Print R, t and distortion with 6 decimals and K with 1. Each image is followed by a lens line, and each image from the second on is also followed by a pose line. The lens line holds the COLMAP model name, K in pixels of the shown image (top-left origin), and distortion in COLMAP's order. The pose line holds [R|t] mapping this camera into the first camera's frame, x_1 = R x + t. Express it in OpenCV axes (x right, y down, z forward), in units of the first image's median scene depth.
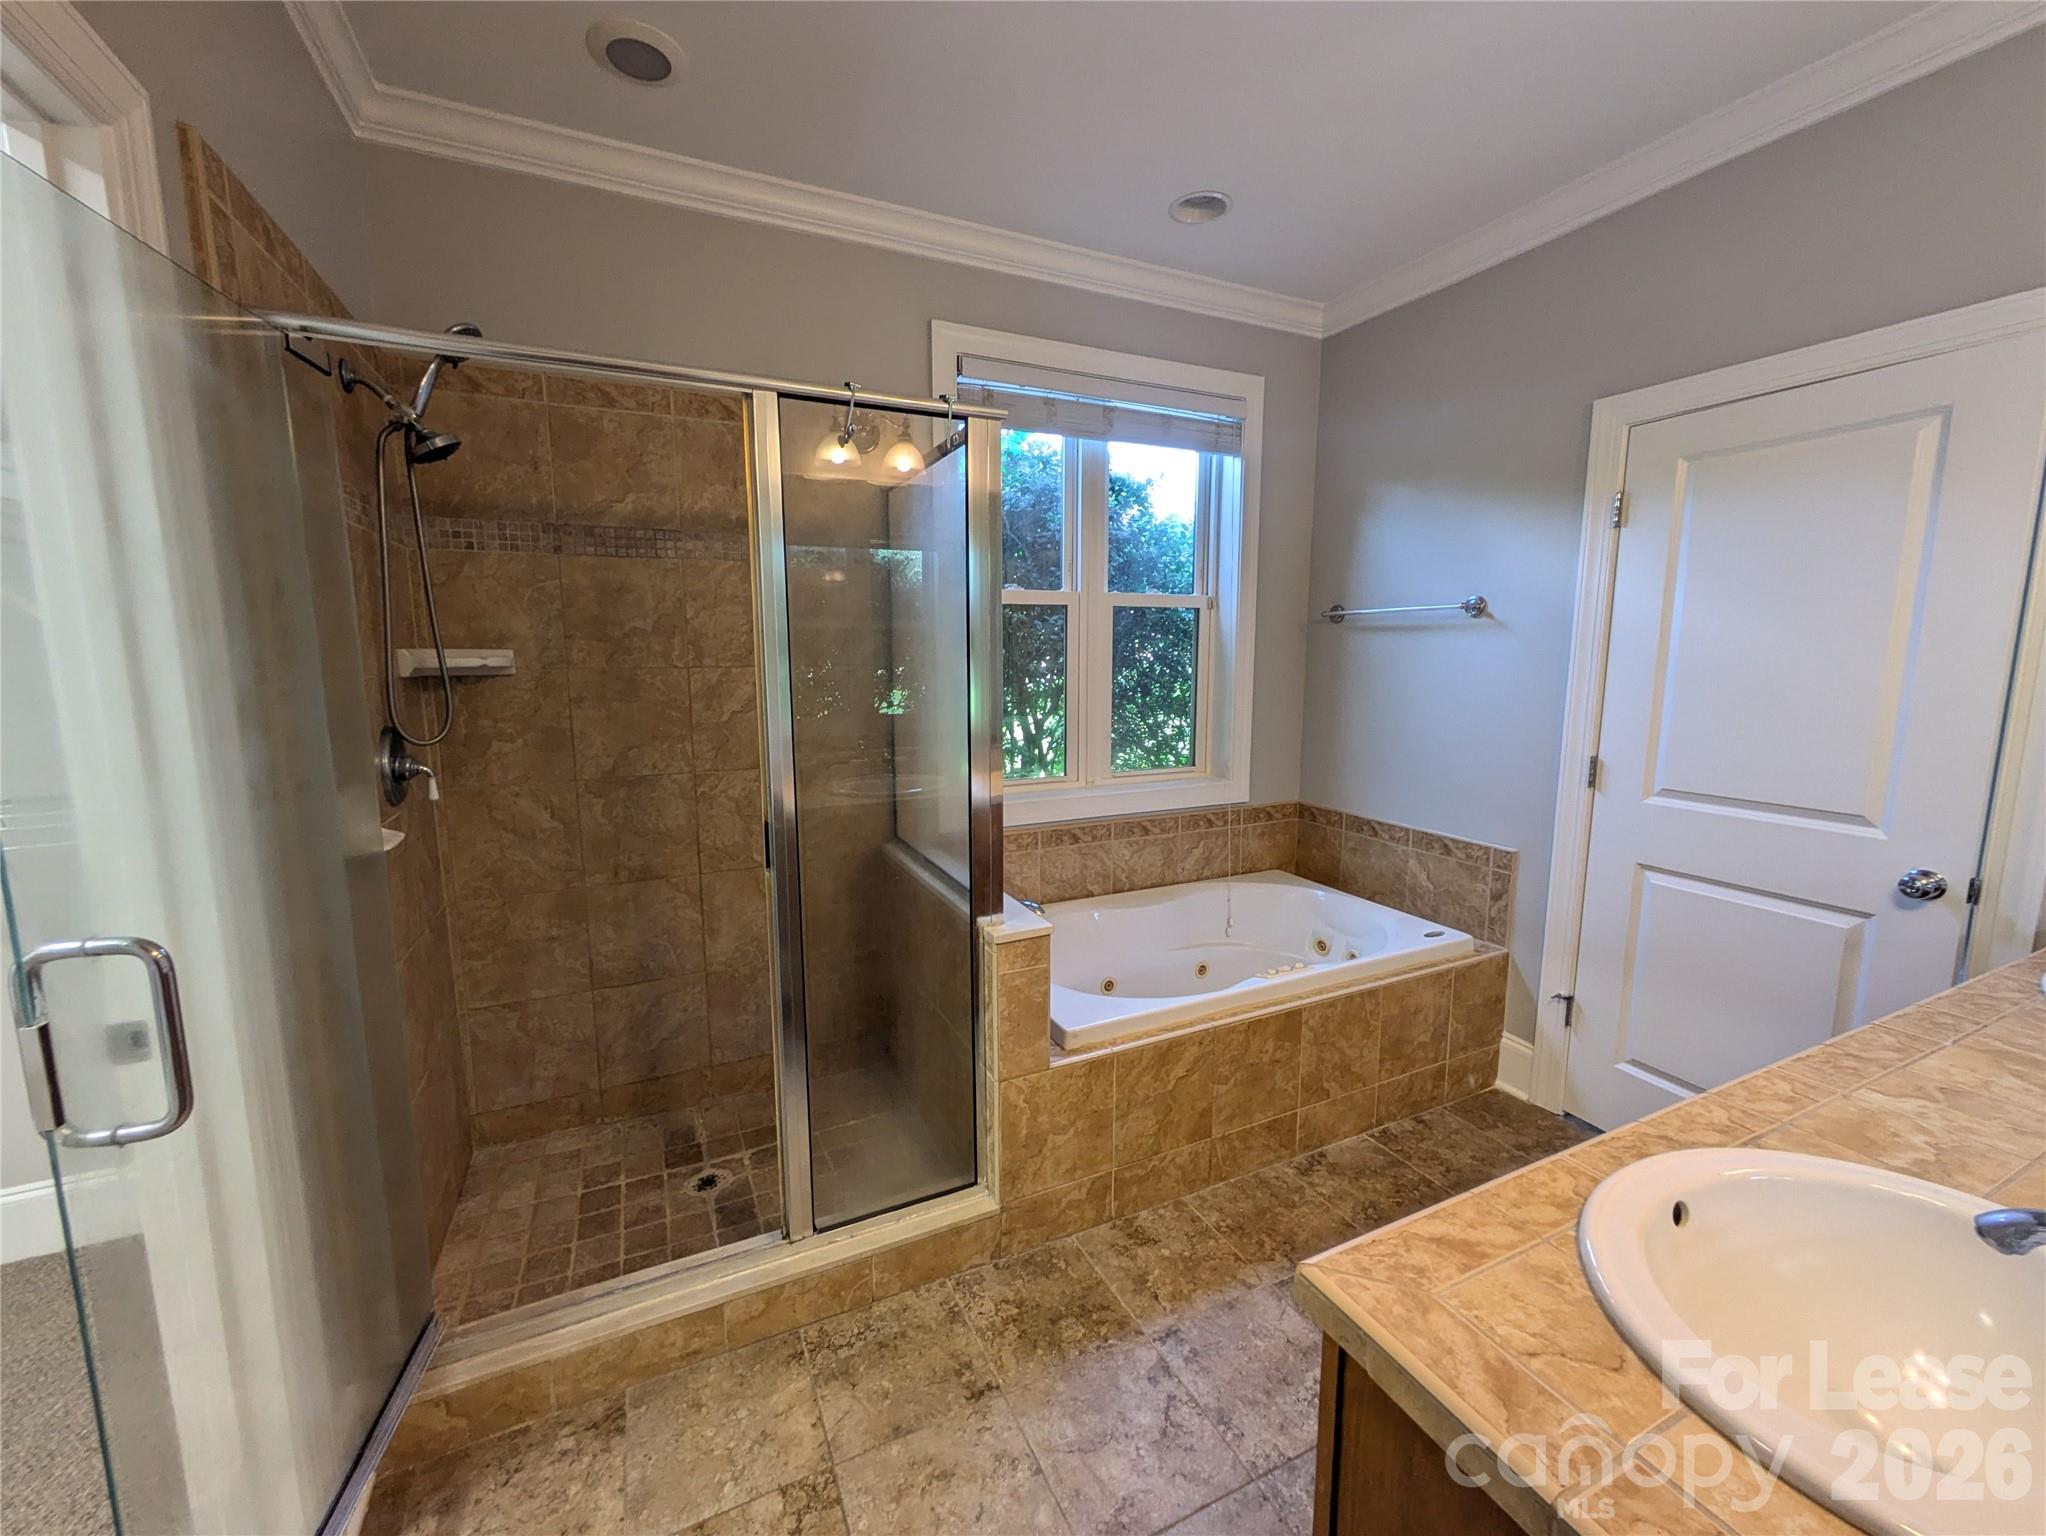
lens RADIAL K [[813.7, 0, 1021.6], [0, 813.7, 762.0], [0, 0, 1]] dist [0.002282, 0.000189]
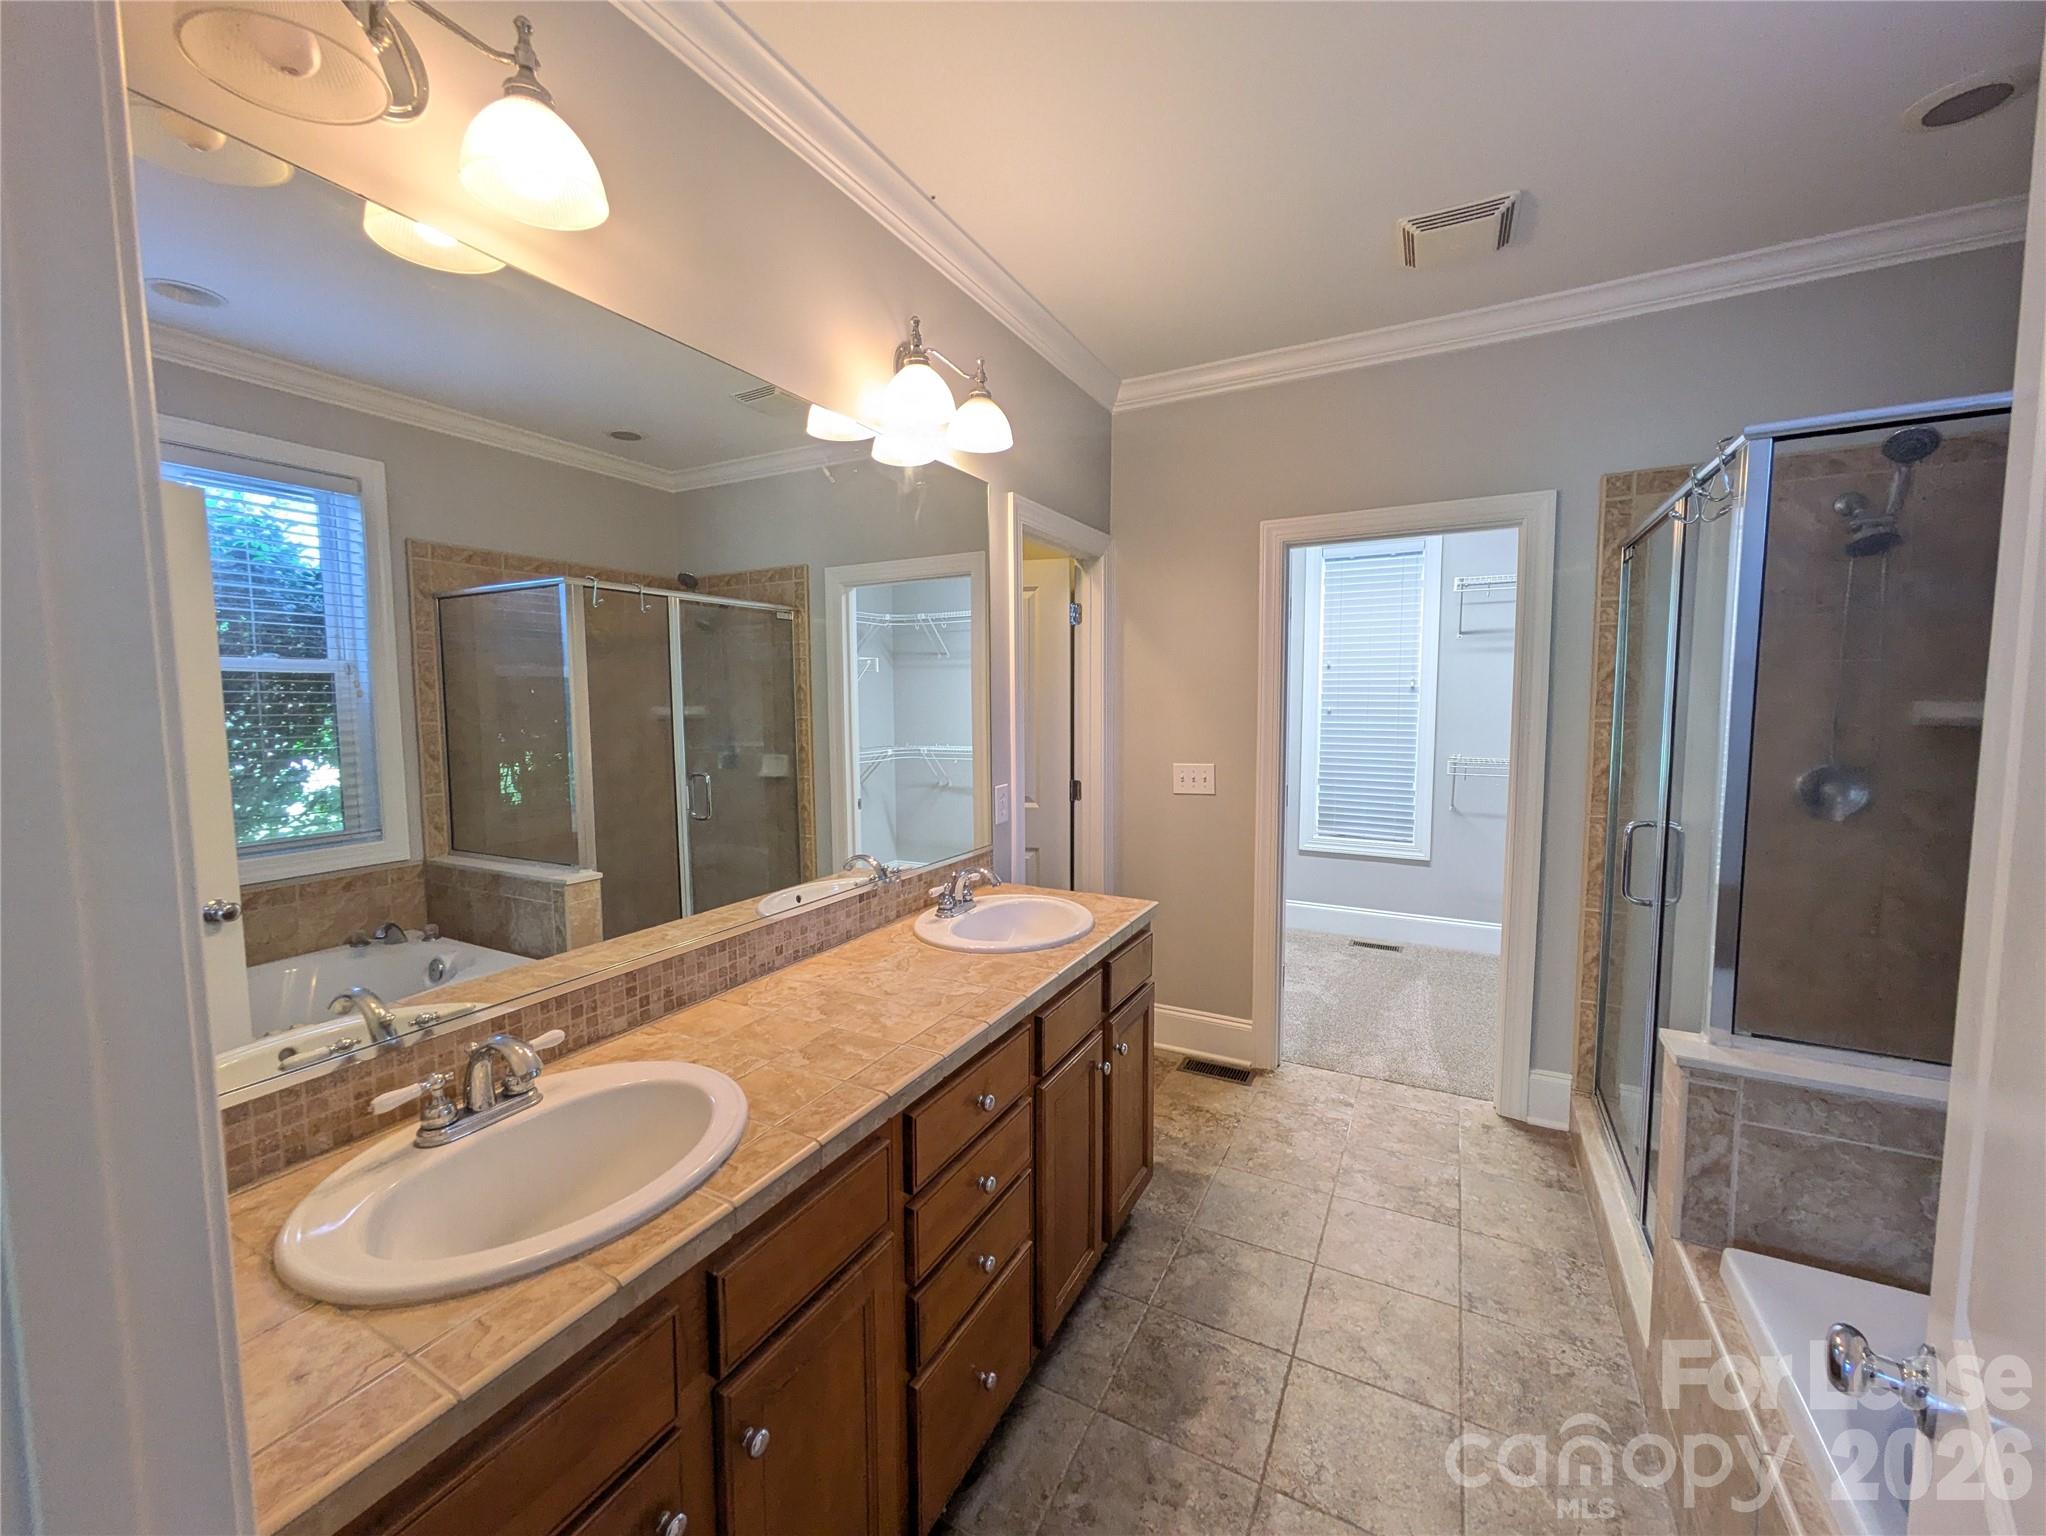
lens RADIAL K [[813.7, 0, 1016.6], [0, 813.7, 763.0], [0, 0, 1]] dist [0.002282, 0.000189]
pose [[-0.805090, 0.052770, -0.590801, 1.923618], [-0.076652, 0.978427, 0.191846, -0.354080], [0.588179, 0.199740, -0.783677, 2.235383]]
